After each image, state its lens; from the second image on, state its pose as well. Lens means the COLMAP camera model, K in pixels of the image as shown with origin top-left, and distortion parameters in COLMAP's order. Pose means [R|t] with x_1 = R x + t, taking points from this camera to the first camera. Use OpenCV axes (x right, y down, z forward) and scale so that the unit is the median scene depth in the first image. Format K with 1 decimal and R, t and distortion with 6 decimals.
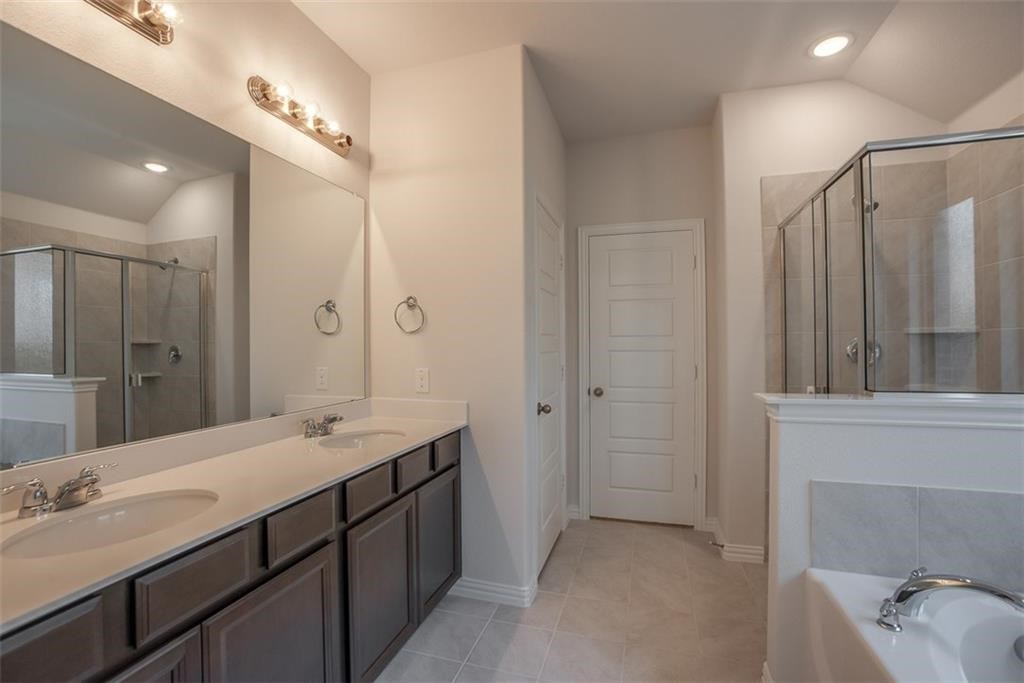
lens RADIAL K [[442.1, 0, 508.6], [0, 442.1, 341.5], [0, 0, 1]] dist [-0.032986, 0.005857]
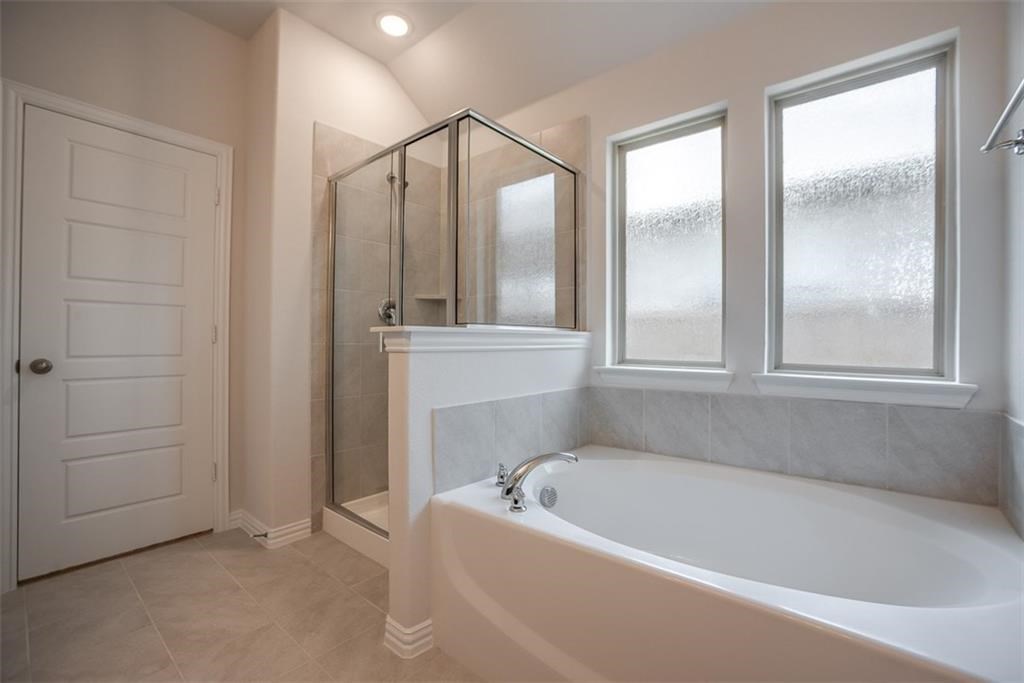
lens RADIAL K [[442.1, 0, 513.7], [0, 442.1, 335.2], [0, 0, 1]] dist [-0.032986, 0.005857]
pose [[0.400041, 0.024279, 0.916176, -0.095645], [-0.020252, 0.999639, -0.017648, 0.089872], [-0.916274, -0.011494, 0.400388, 0.230375]]
